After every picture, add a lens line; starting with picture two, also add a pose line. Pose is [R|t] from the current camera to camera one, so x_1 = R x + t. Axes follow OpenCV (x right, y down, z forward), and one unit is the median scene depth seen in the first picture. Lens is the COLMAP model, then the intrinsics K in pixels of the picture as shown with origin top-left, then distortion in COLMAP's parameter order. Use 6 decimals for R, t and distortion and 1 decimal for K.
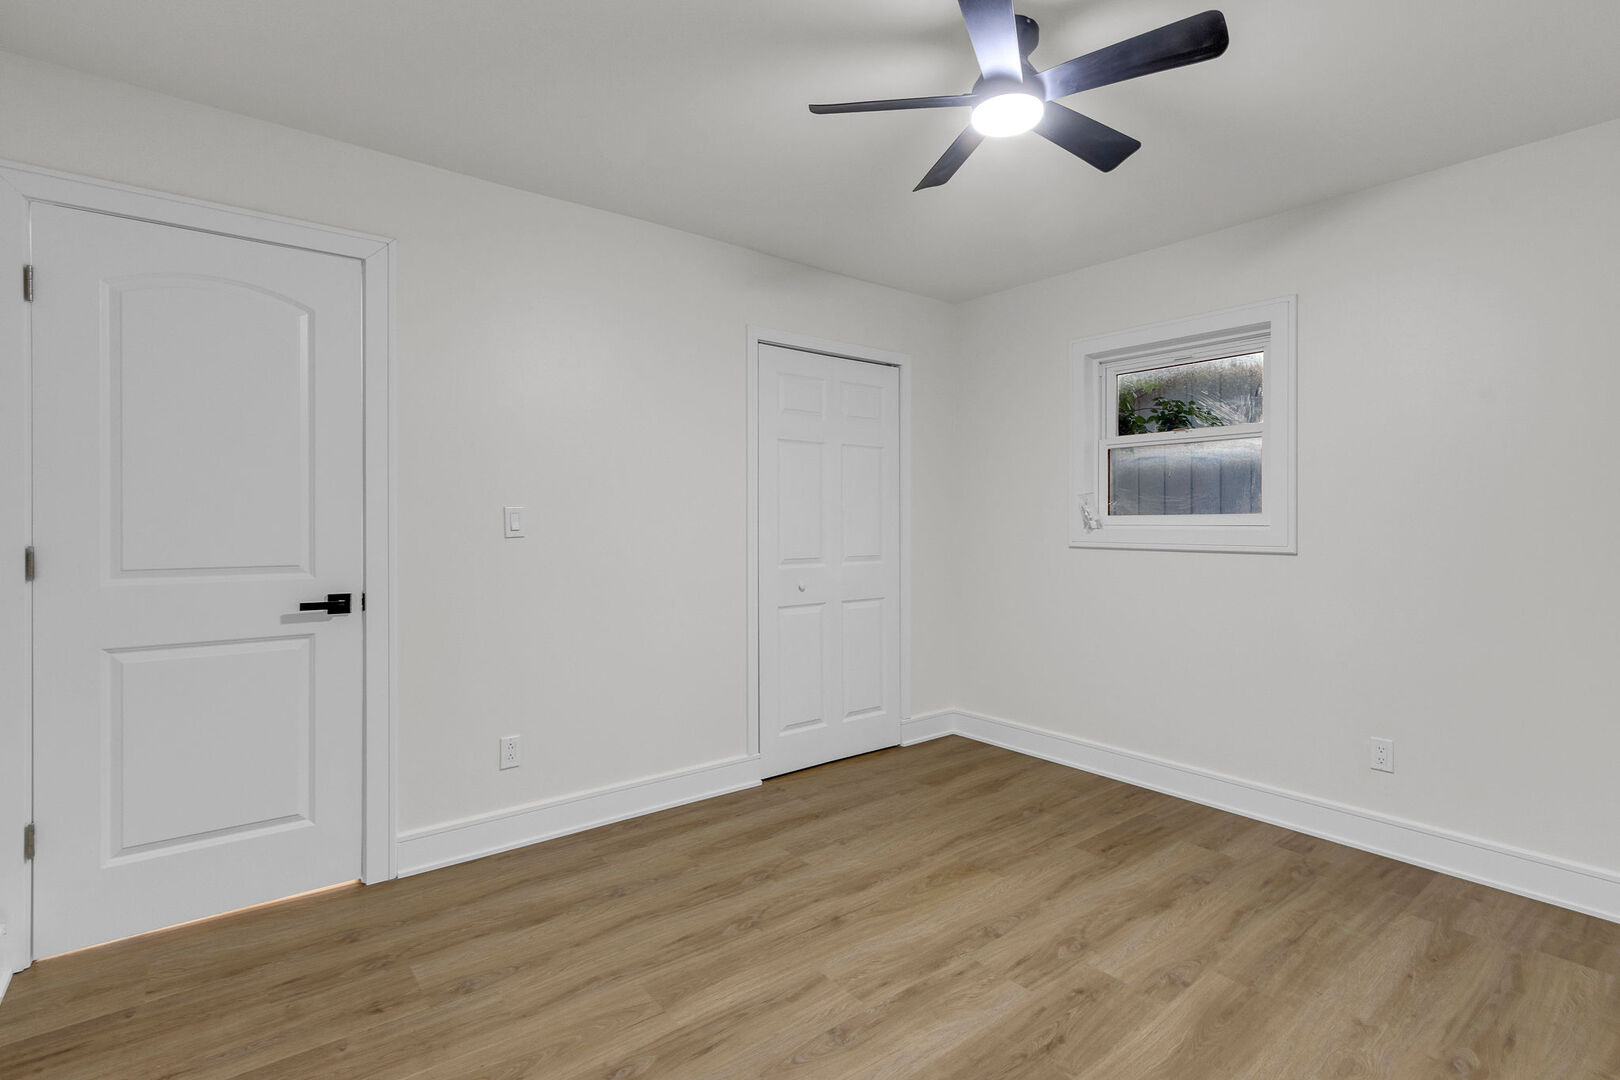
lens RADIAL K [[791.0, 0, 860.9], [0, 791.0, 525.6], [0, 0, 1]] dist [-0.001117, -0.000688]
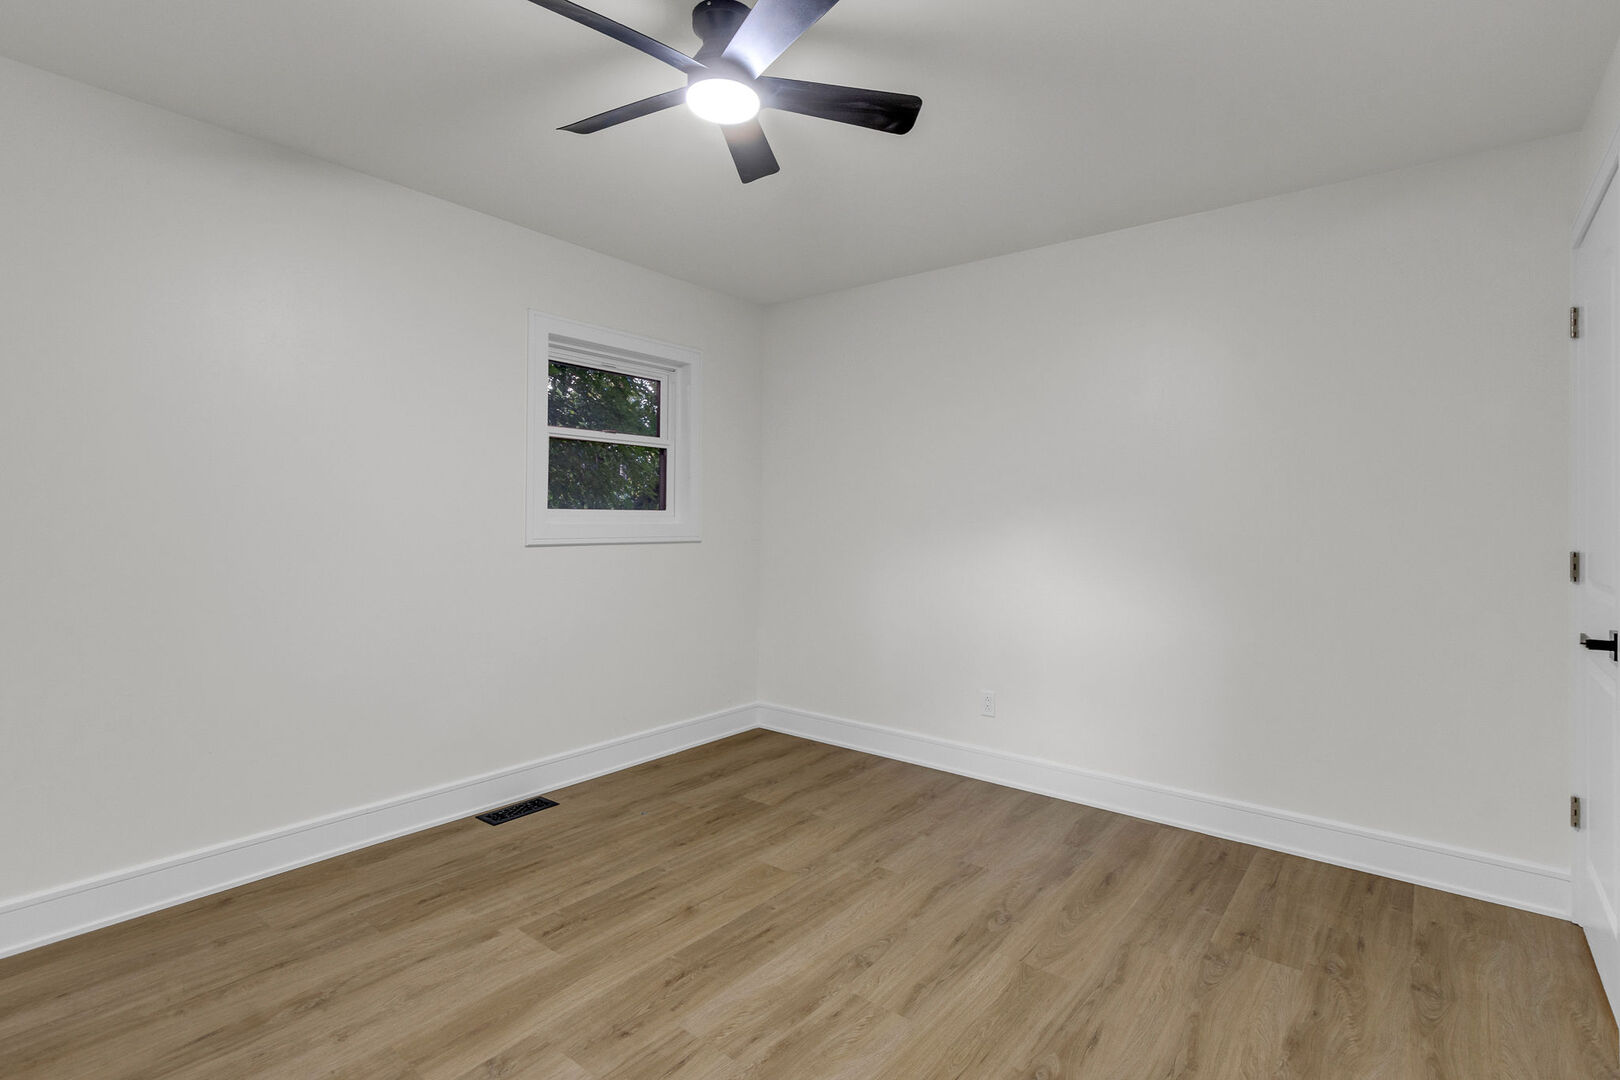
lens RADIAL K [[755.1, 0, 828.4], [0, 755.1, 520.9], [0, 0, 1]] dist [0.001666, -0.000090]
pose [[-0.982874, -0.012046, -0.183886, 0.180816], [-0.013717, 0.999875, 0.007819, -0.012092], [0.183769, 0.010207, -0.982916, 1.608093]]
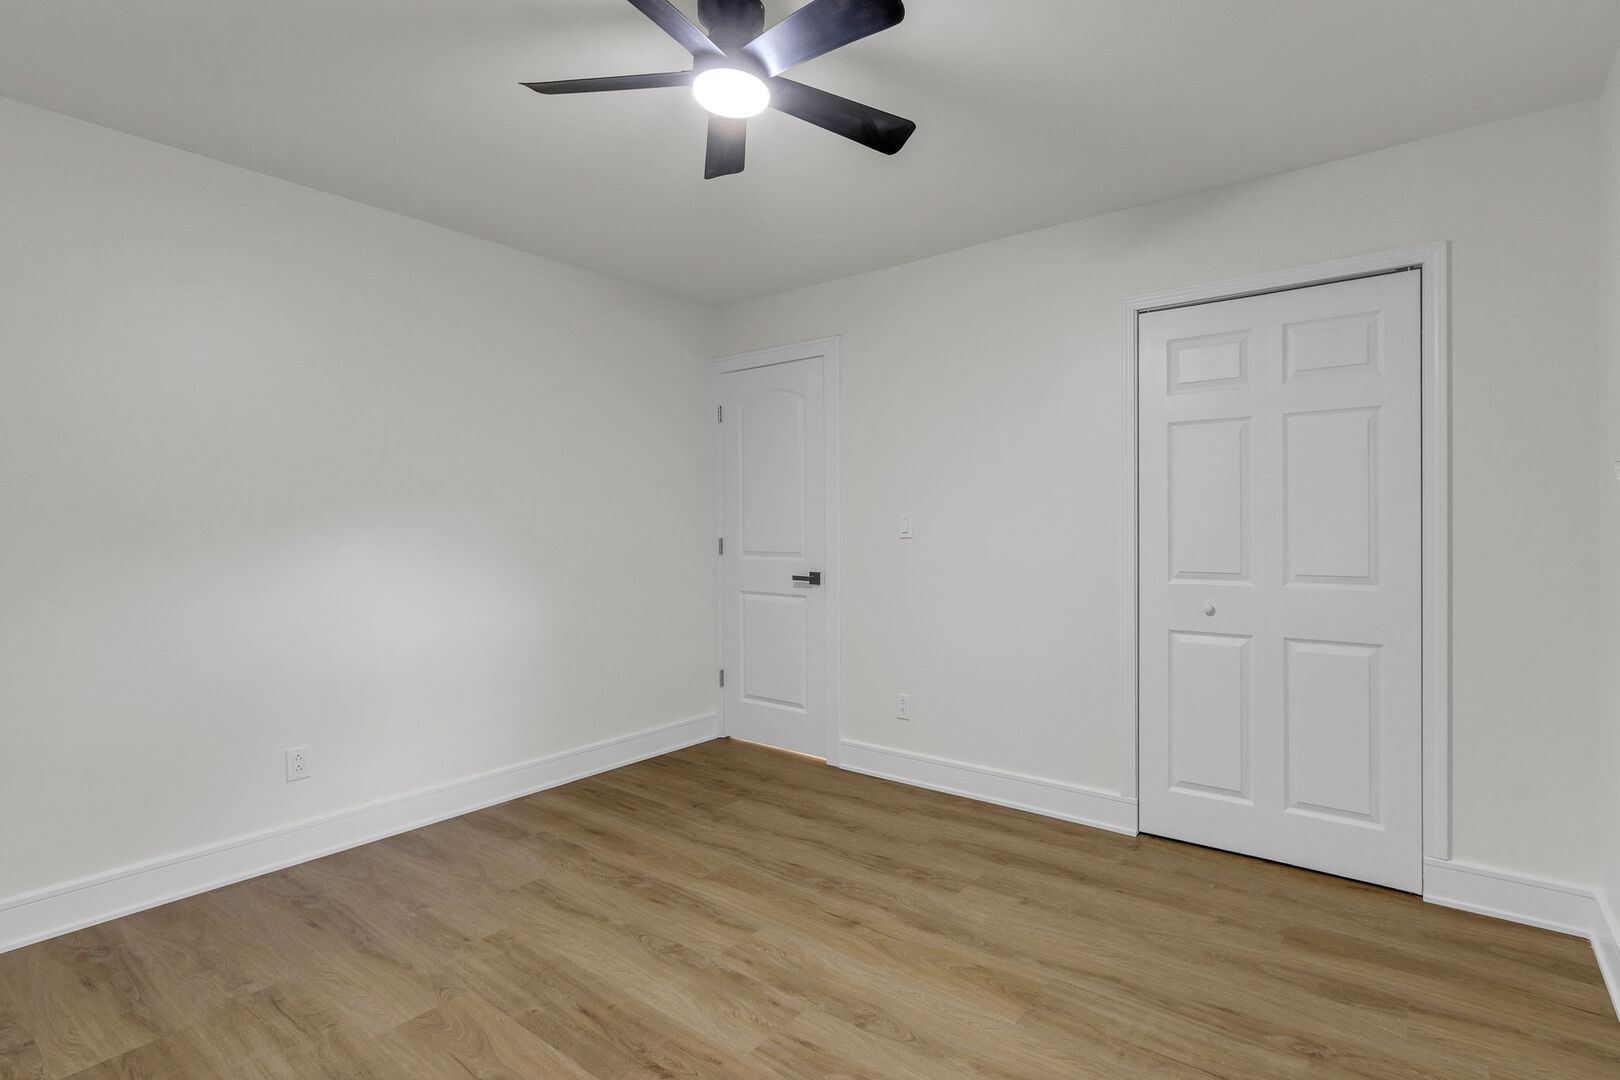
lens RADIAL K [[791.0, 0, 860.9], [0, 791.0, 525.6], [0, 0, 1]] dist [-0.001117, -0.000688]
pose [[0.211028, -0.001382, -0.977479, 0.943617], [-0.001130, 0.999998, -0.001658, -0.003914], [0.977479, 0.001454, 0.211026, 0.791153]]
